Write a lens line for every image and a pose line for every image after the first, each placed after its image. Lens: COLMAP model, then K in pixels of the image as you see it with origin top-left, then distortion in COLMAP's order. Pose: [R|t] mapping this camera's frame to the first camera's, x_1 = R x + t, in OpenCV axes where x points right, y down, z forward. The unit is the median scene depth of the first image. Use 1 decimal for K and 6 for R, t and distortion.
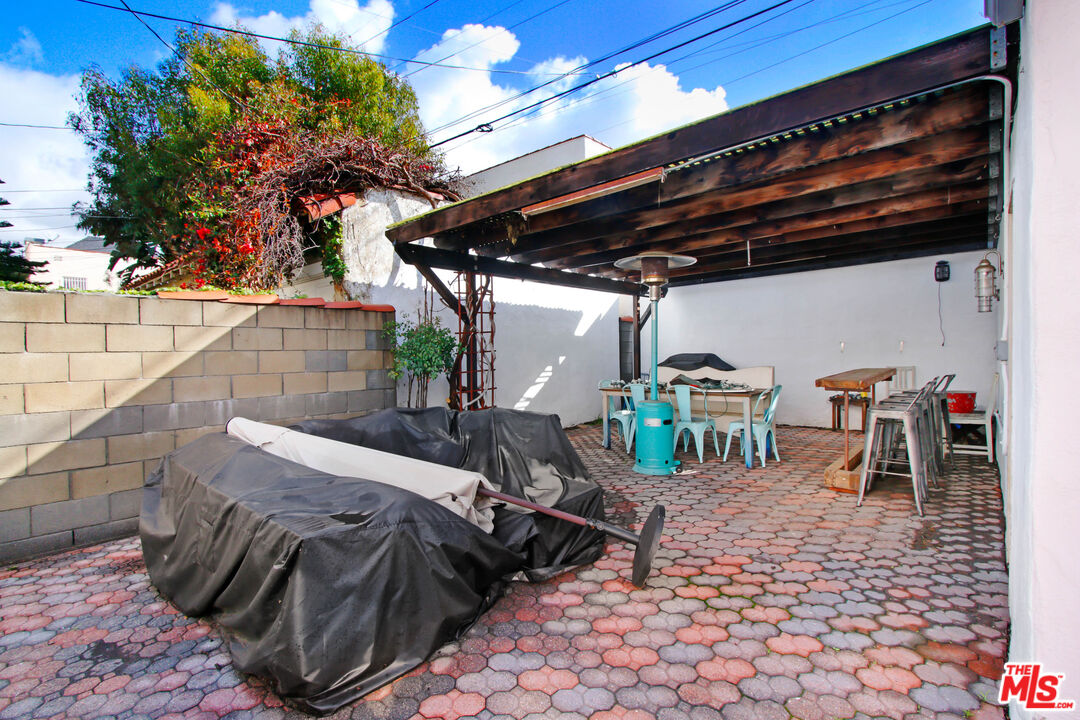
lens RADIAL K [[502.0, 0, 537.2], [0, 502.0, 365.3], [0, 0, 1]] dist [0.000203, -0.000099]
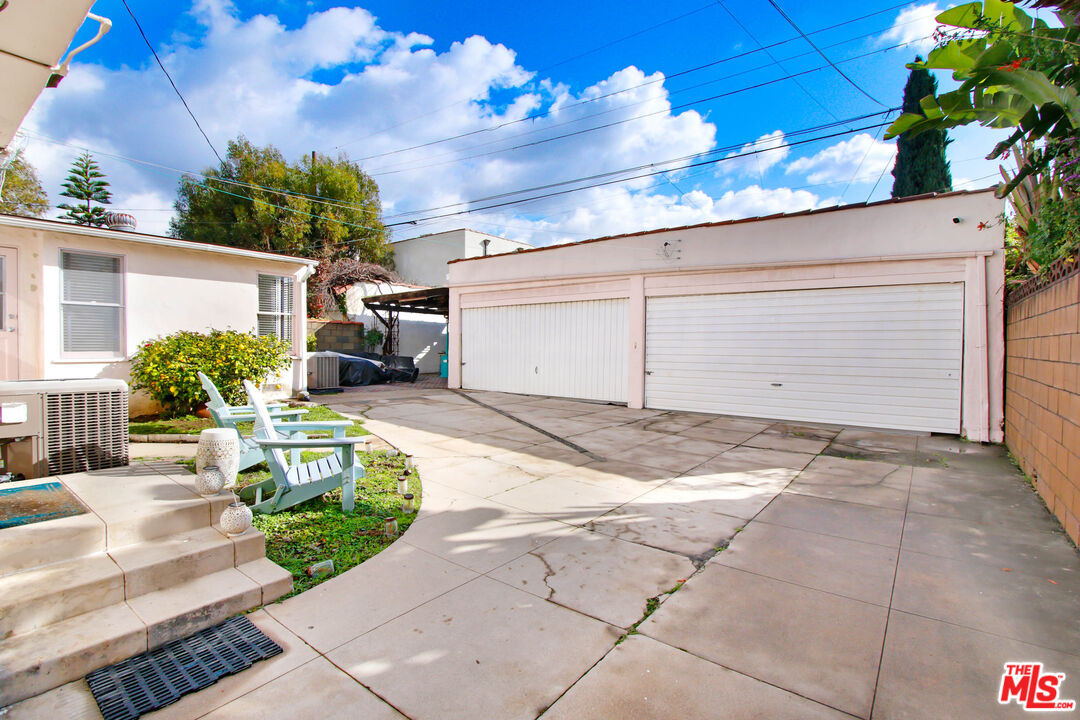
lens RADIAL K [[502.0, 0, 542.7], [0, 502.0, 356.0], [0, 0, 1]] dist [0.000203, -0.000099]
pose [[0.996883, 0.018332, 0.076733, 0.563098], [-0.017229, 0.999739, -0.015011, 0.110227], [-0.076988, 0.013642, 0.996939, -2.096740]]
